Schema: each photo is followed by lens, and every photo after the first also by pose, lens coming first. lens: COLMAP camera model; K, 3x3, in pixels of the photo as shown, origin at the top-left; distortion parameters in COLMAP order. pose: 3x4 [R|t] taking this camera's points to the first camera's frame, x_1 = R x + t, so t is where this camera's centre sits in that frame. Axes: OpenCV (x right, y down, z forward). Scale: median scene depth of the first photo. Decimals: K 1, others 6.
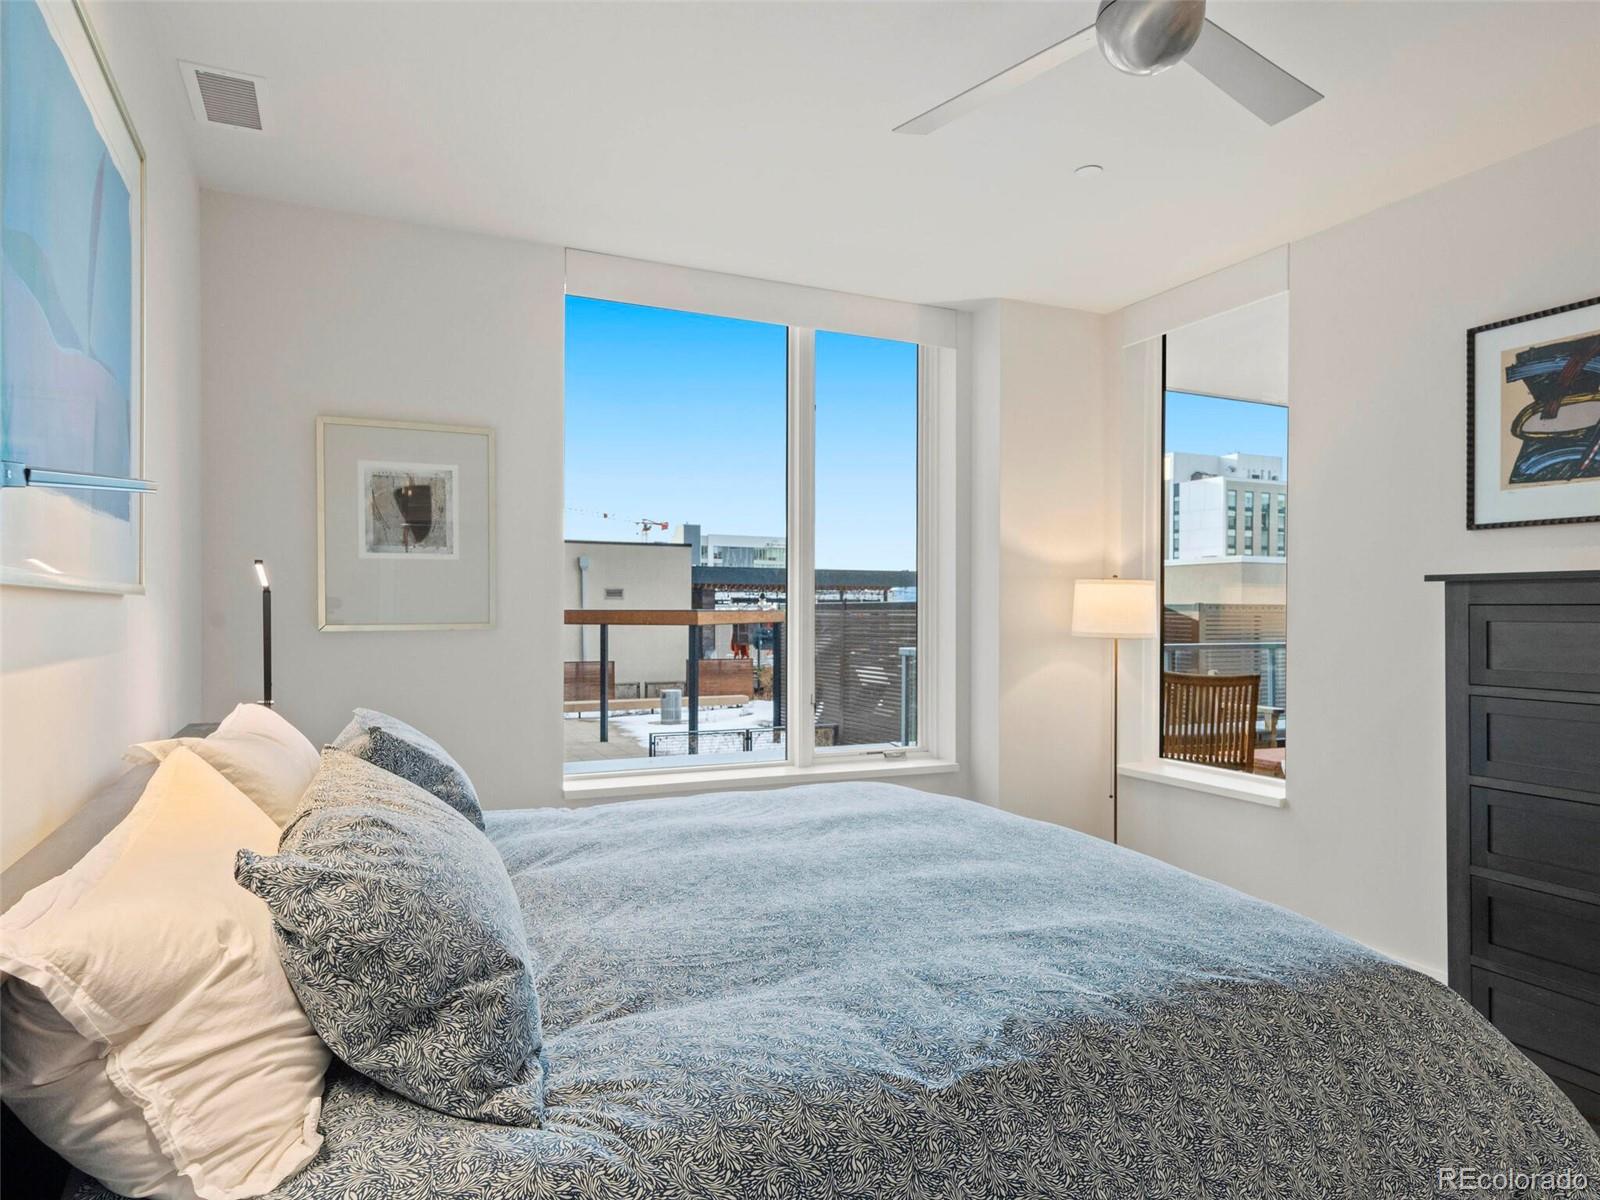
lens RADIAL K [[994.9, 0, 804.5], [0, 994.9, 612.2], [0, 0, 1]] dist [0.017932, -0.001976]
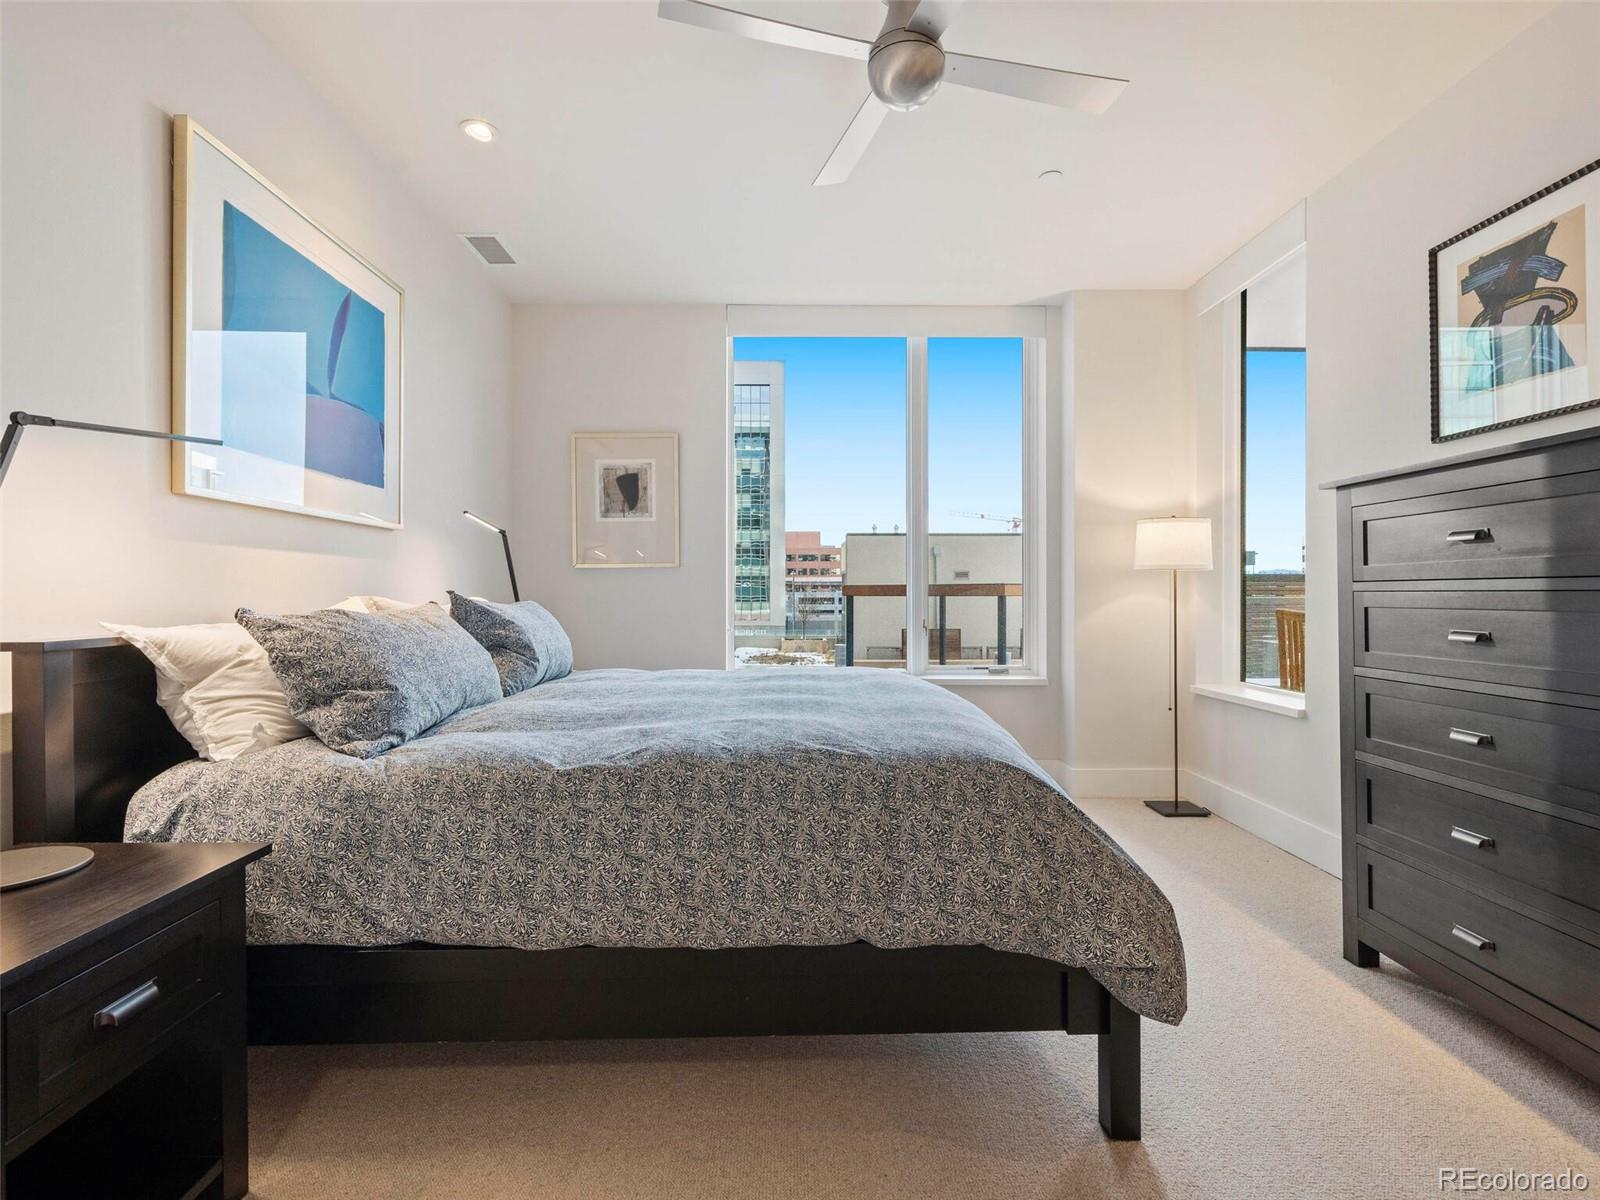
lens RADIAL K [[804.2, 0, 799.5], [0, 804.2, 593.0], [0, 0, 1]] dist [0.001697, 0.000067]
pose [[0.910135, -0.006546, -0.414260, 0.411080], [0.005123, 0.999977, -0.004546, 0.072834], [0.414280, 0.002015, 0.910147, -0.025091]]
